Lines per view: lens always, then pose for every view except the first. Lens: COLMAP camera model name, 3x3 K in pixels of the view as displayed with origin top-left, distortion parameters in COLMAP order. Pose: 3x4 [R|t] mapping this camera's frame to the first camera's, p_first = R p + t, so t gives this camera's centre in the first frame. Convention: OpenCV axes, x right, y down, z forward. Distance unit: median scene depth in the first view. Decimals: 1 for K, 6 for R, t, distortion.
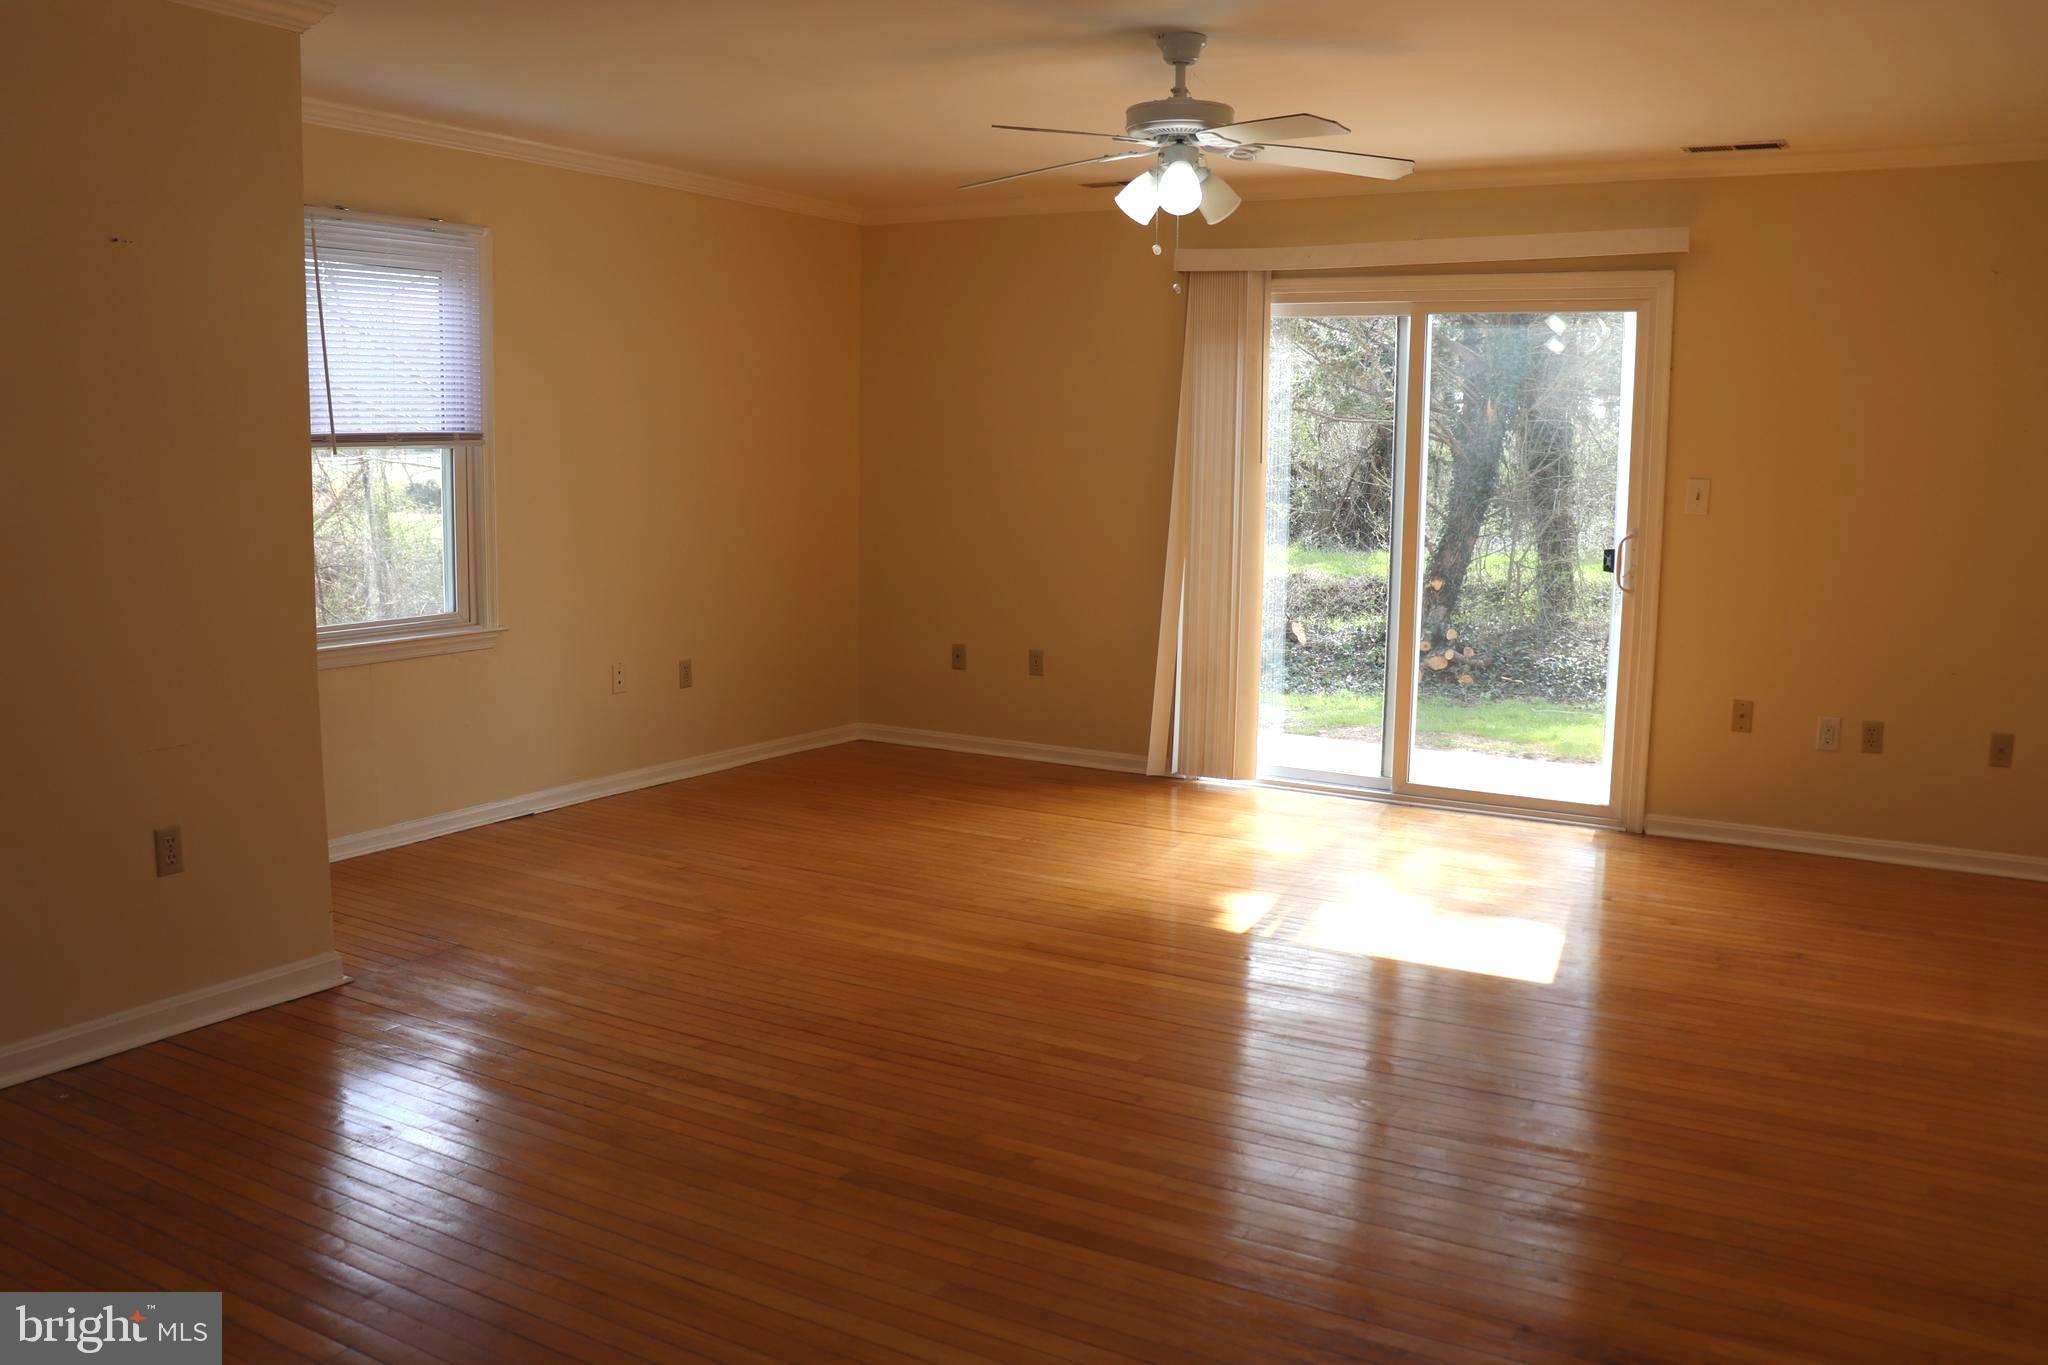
lens RADIAL K [[1706.5, 0, 1024.0], [0, 1706.5, 682.5], [0, 0, 1]] dist [-0.164053, 0.153226]
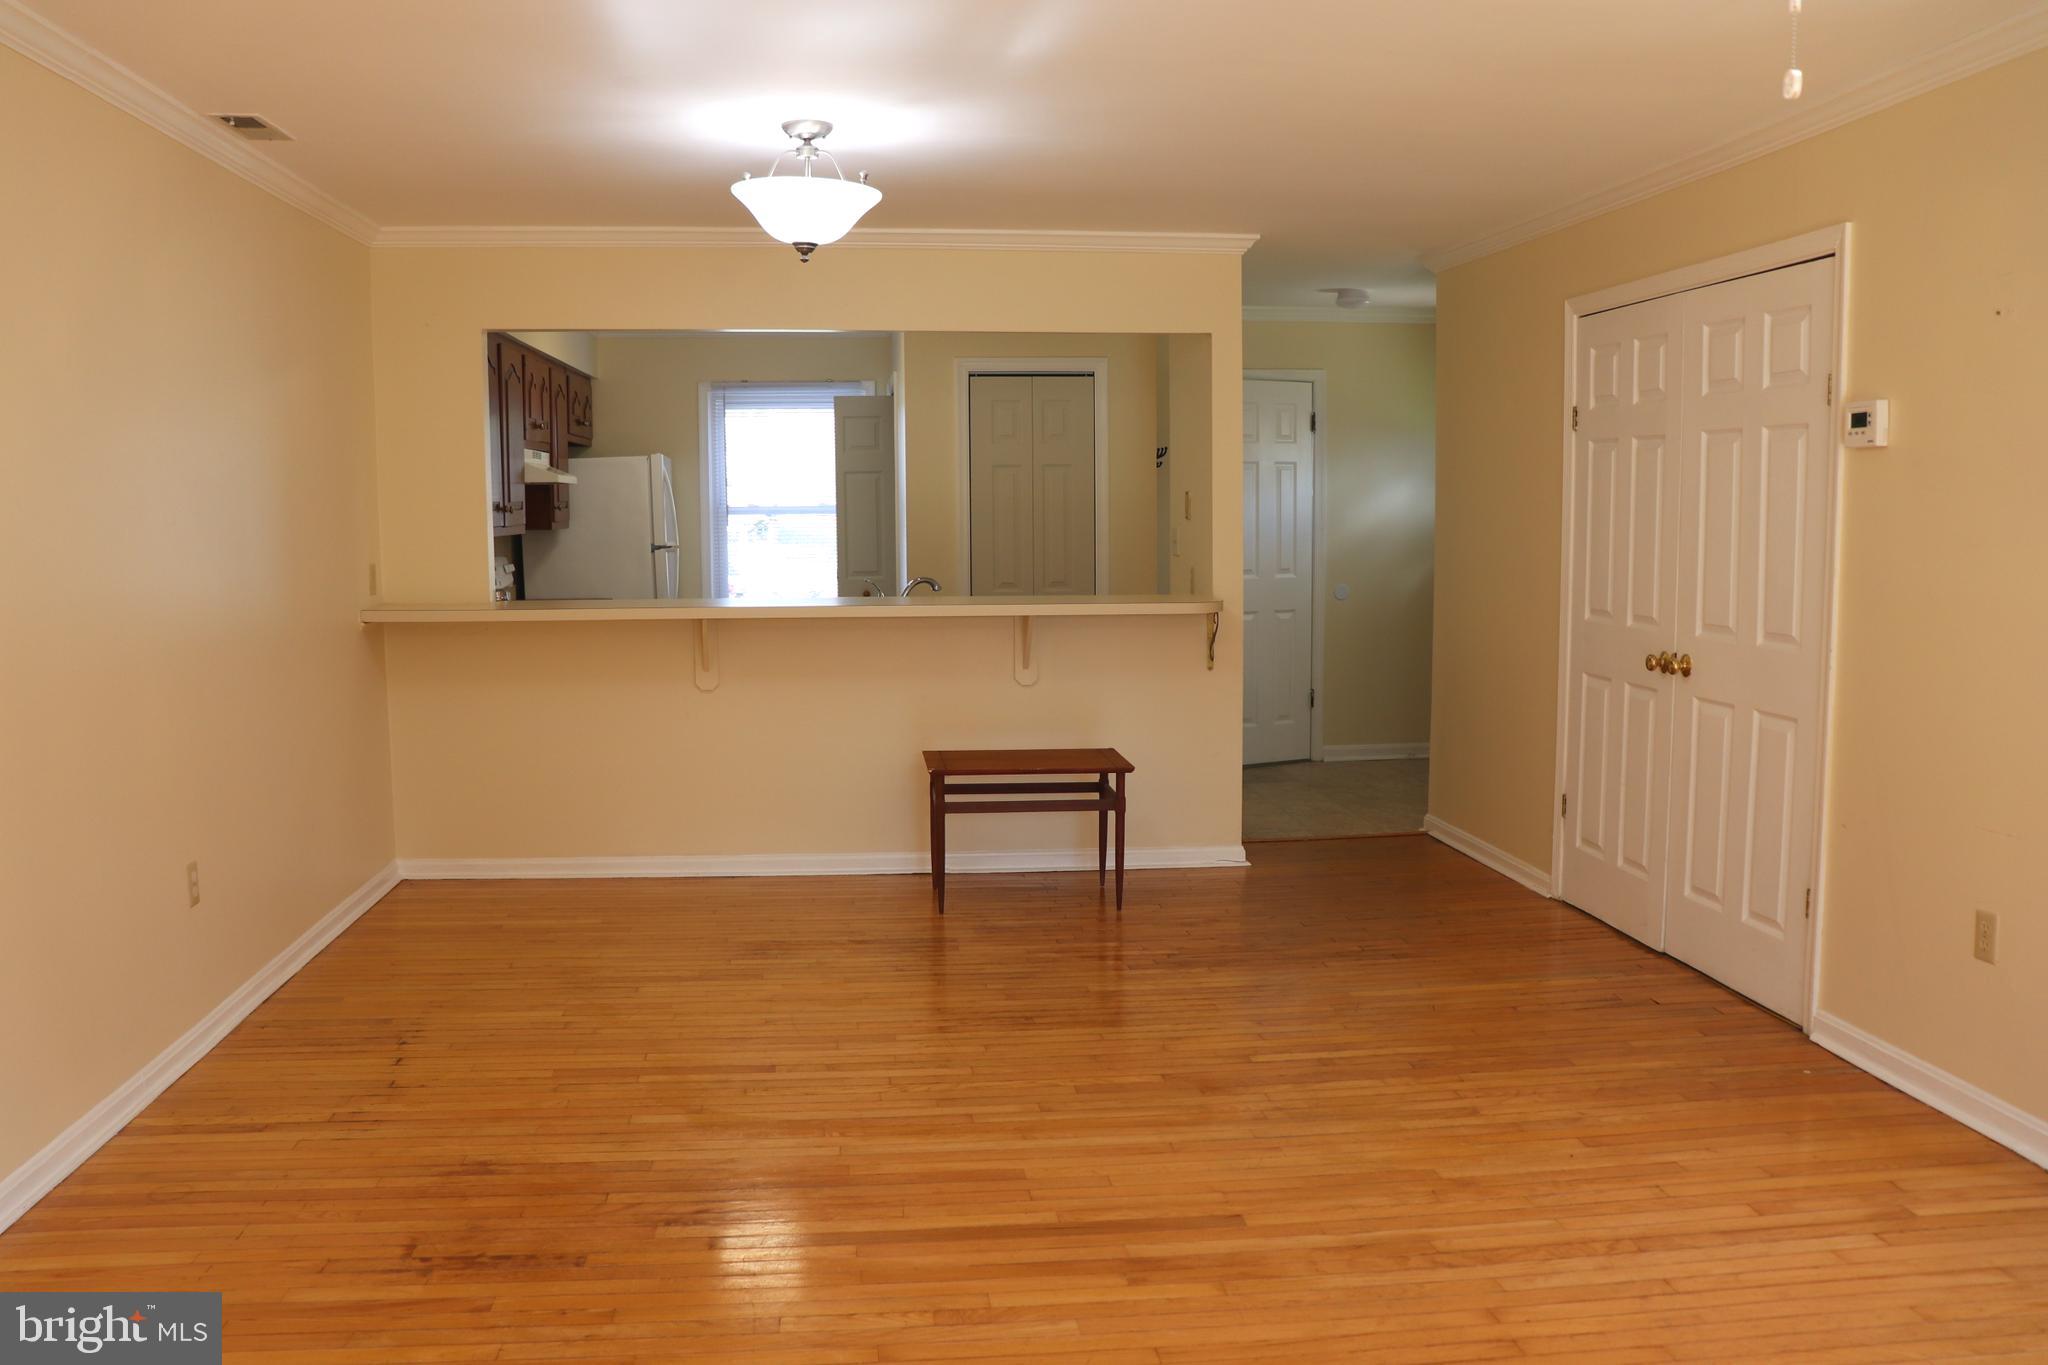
lens RADIAL K [[1706.5, 0, 1024.0], [0, 1706.5, 682.5], [0, 0, 1]] dist [-0.164053, 0.153226]
pose [[-0.792780, 0.056024, -0.606927, 0.546653], [-0.093135, 0.972938, 0.211464, -0.209444], [0.602350, 0.224171, -0.766108, 1.476858]]
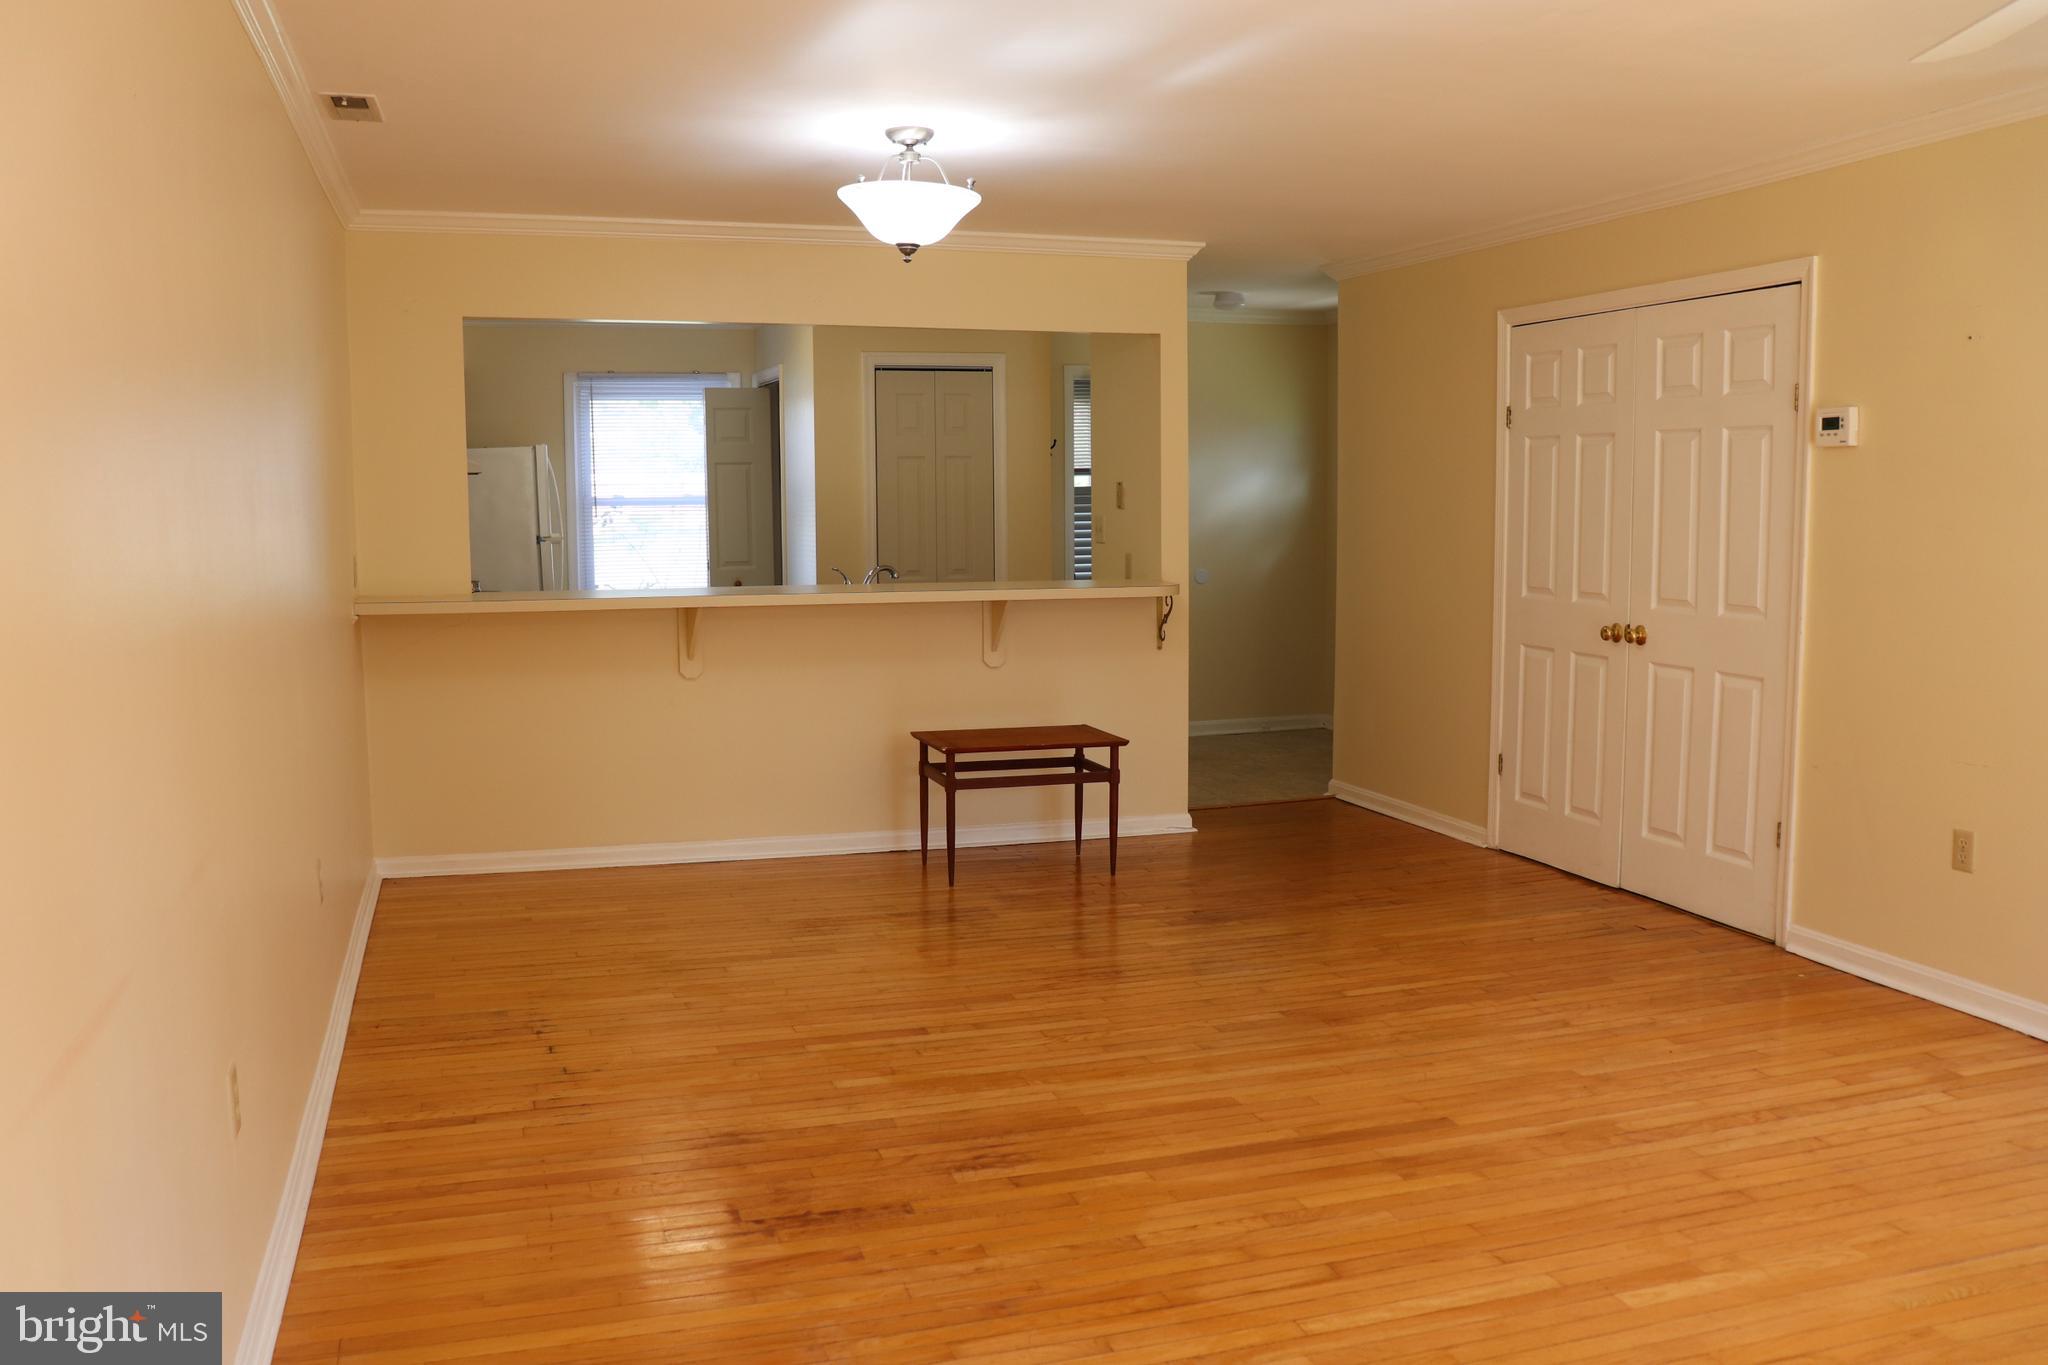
lens RADIAL K [[1706.5, 0, 1024.0], [0, 1706.5, 682.5], [0, 0, 1]] dist [-0.164053, 0.153226]
pose [[-0.652675, 0.075877, -0.753829, 0.857734], [-0.113026, 0.974087, 0.195906, -0.182190], [0.749160, 0.213066, -0.627186, 1.307590]]
